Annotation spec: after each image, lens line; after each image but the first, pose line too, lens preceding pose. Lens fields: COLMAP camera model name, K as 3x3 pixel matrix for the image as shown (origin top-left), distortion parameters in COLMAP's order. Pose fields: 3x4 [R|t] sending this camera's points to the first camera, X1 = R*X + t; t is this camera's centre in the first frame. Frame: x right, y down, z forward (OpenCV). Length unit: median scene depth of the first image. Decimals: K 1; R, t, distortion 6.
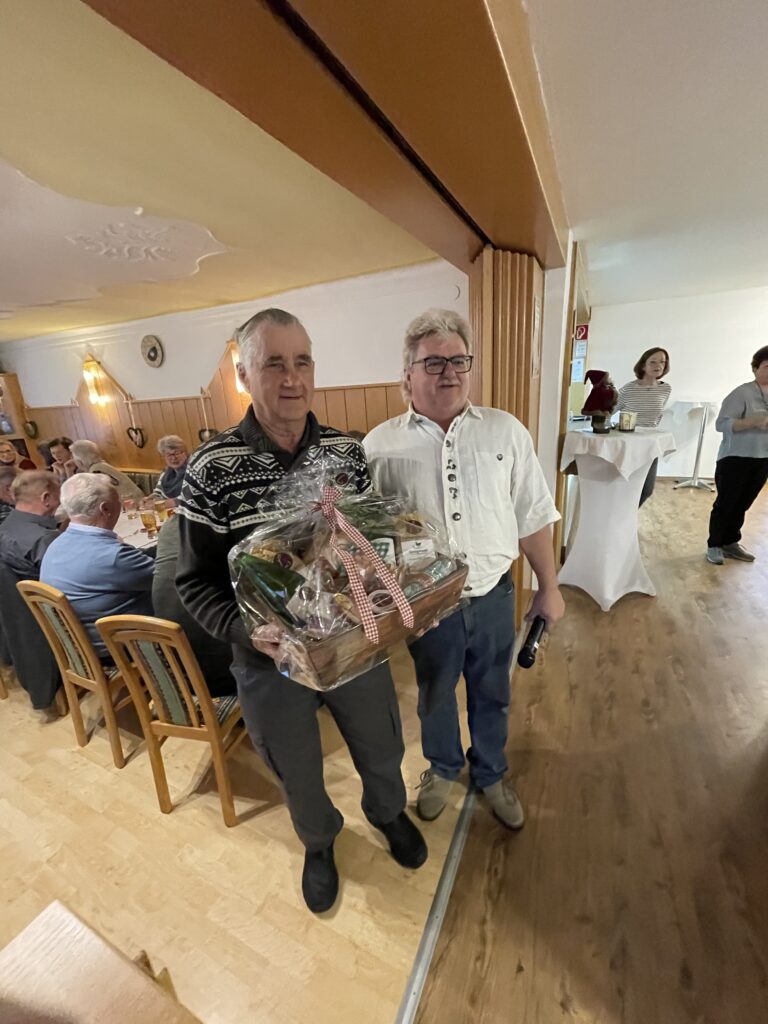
lens RADIAL K [[413.8, 0, 382.8], [0, 413.8, 504.8], [0, 0, 1]] dist [-0.005210, 0.001507]
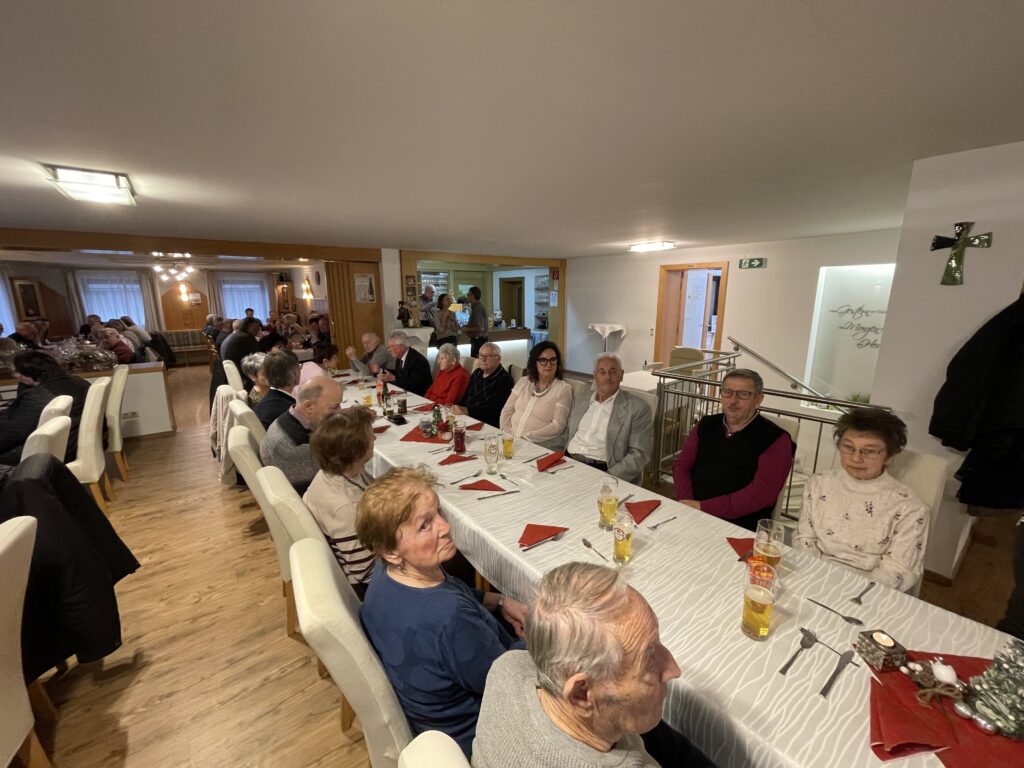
lens RADIAL K [[413.8, 0, 510.5], [0, 413.8, 385.6], [0, 0, 1]] dist [-0.005210, 0.001507]
pose [[0.899479, 0.156745, -0.407883, 1.435085], [-0.180393, 0.983393, -0.019903, 0.065738], [0.397990, 0.091482, 0.912817, -0.608180]]
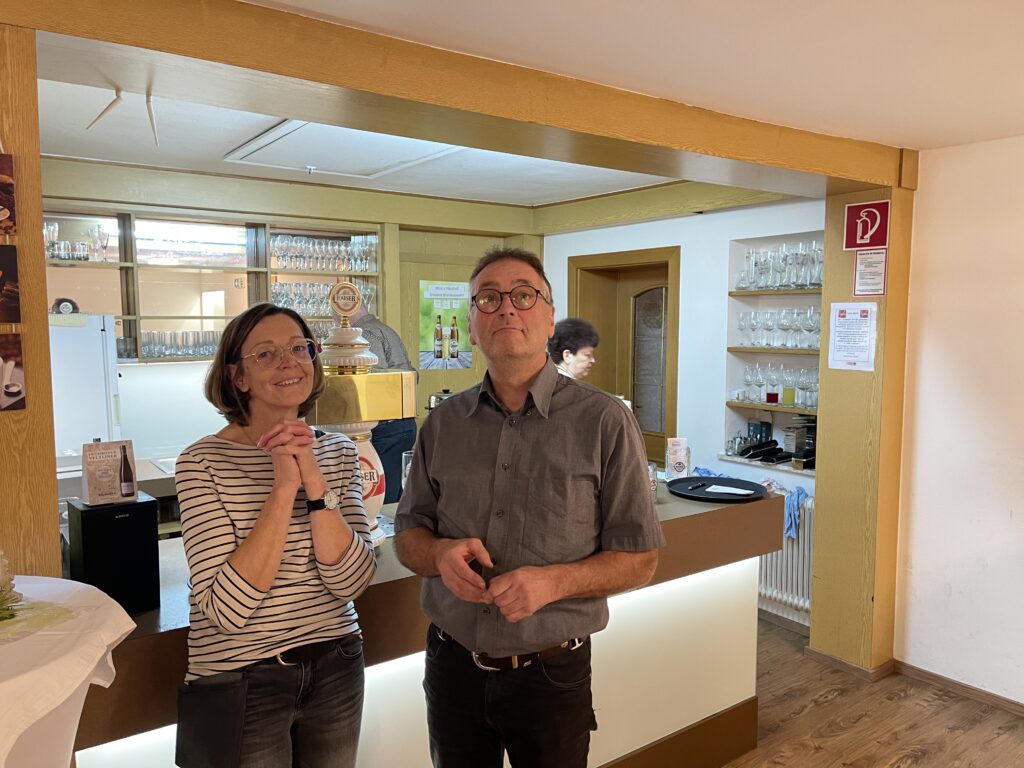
lens RADIAL K [[779.2, 0, 509.4], [0, 779.2, 384.3], [0, 0, 1]] dist [0.043324, -0.000904]
pose [[0.885156, 0.105239, -0.453237, 0.743157], [-0.188416, 0.971719, -0.142341, -0.215849], [0.425440, 0.211391, 0.879952, 0.497983]]
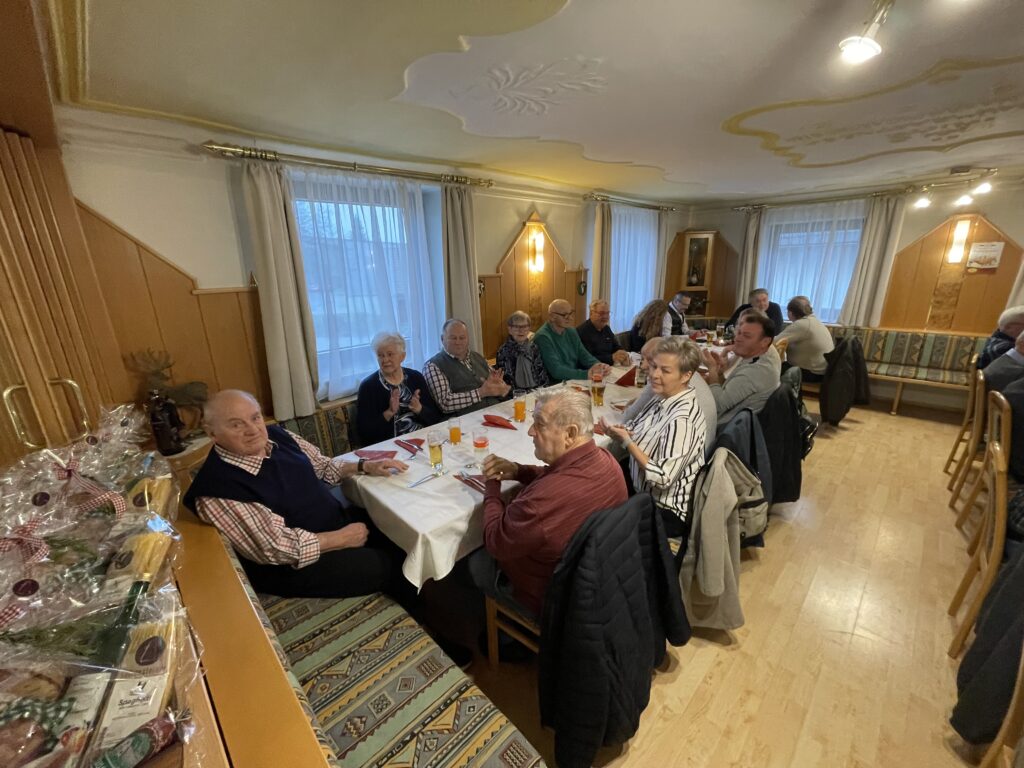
lens RADIAL K [[413.8, 0, 512.3], [0, 413.8, 381.3], [0, 0, 1]] dist [-0.005210, 0.001507]
pose [[-0.320792, 0.336413, -0.885392, -0.104480], [-0.224646, 0.881097, 0.416175, -0.055416], [0.920123, 0.332405, -0.207075, 0.155356]]
